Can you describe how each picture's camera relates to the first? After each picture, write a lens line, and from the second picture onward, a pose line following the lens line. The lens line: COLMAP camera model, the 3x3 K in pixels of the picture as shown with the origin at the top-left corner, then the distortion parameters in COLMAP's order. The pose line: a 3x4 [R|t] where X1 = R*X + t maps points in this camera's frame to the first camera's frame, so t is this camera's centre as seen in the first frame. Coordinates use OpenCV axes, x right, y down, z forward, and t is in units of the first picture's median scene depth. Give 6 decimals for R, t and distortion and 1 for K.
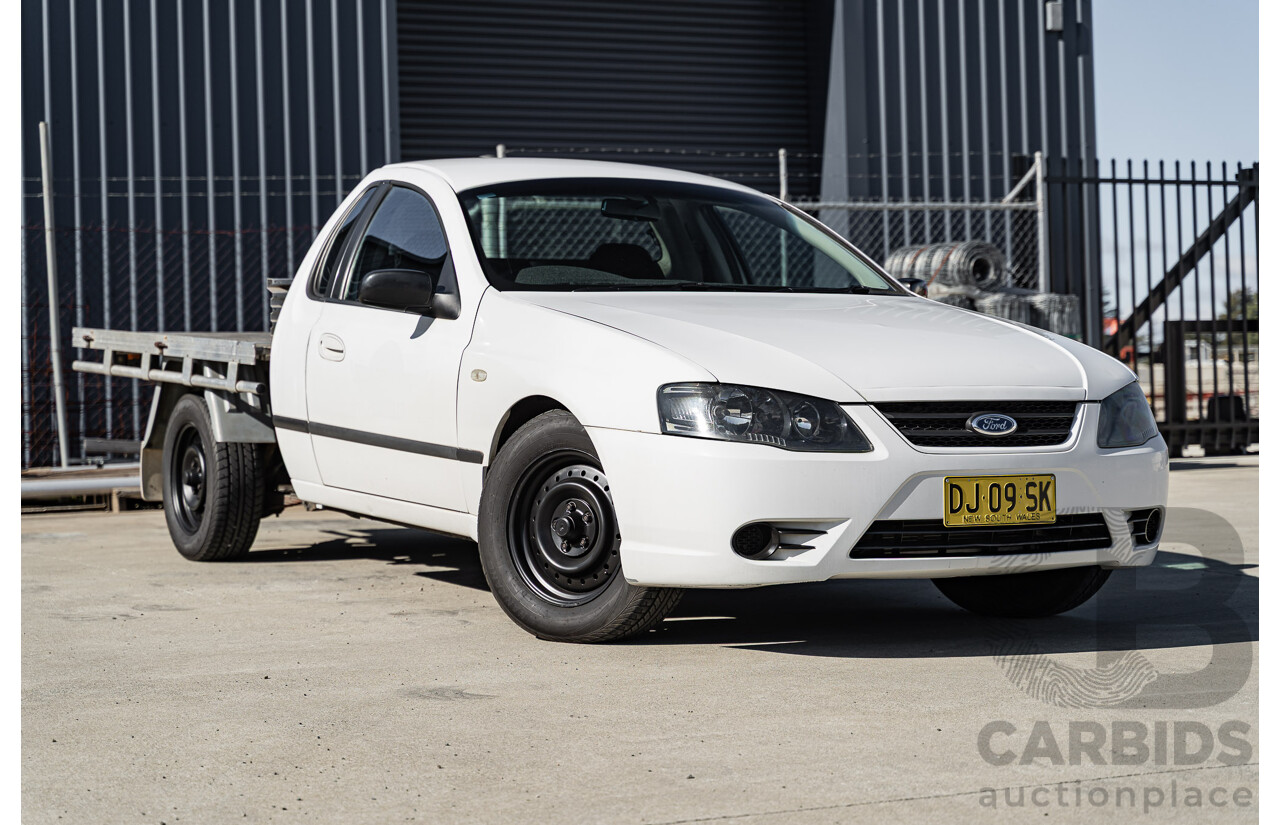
lens RADIAL K [[2438.9, 0, 640.0], [0, 2438.9, 412.5], [0, 0, 1]] dist [0.029872, 0.116707]
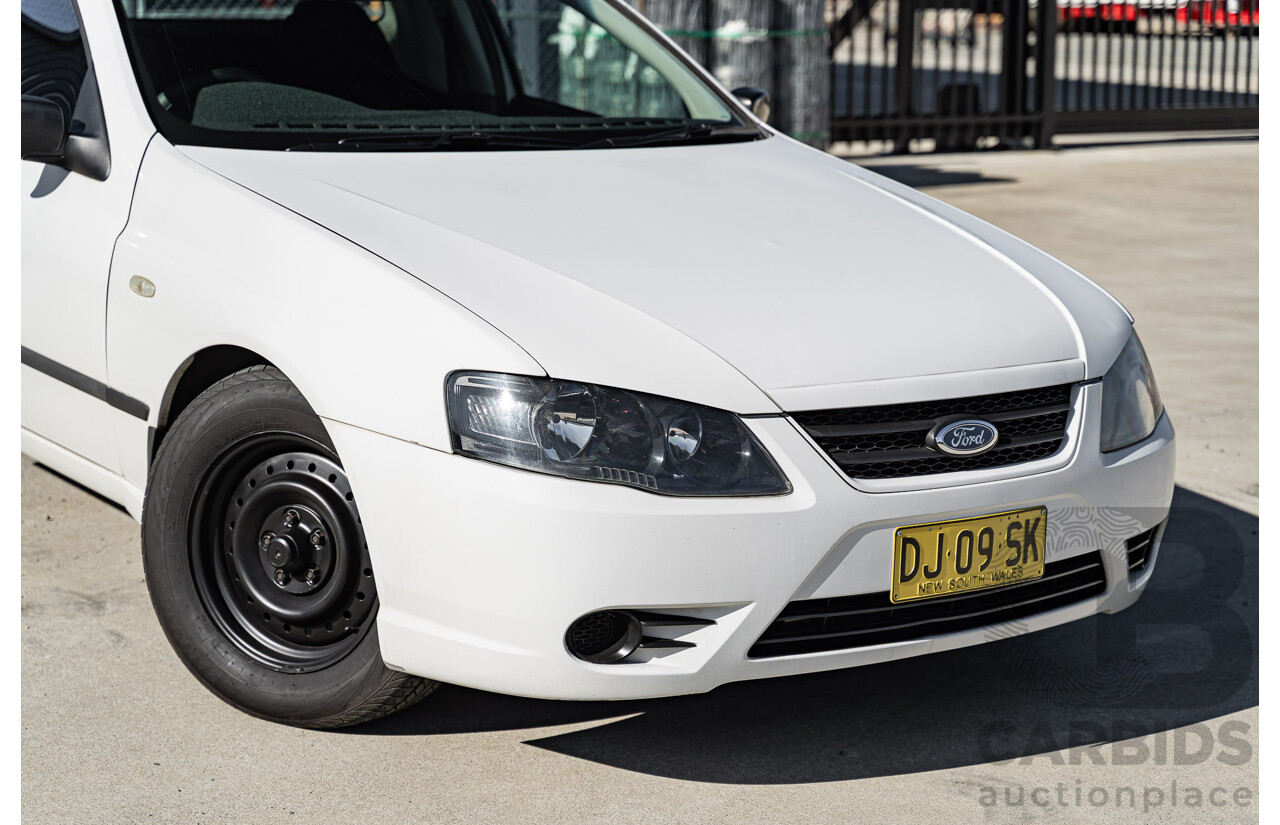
lens RADIAL K [[2524.9, 0, 642.4], [0, 2524.9, 437.8], [0, 0, 1]] dist [0.043198, 0.329741]
pose [[0.989007, 0.010433, 0.147503, -0.037549], [-0.034709, 0.986018, 0.162987, -0.099822], [-0.143740, -0.166315, 0.975540, 0.359368]]
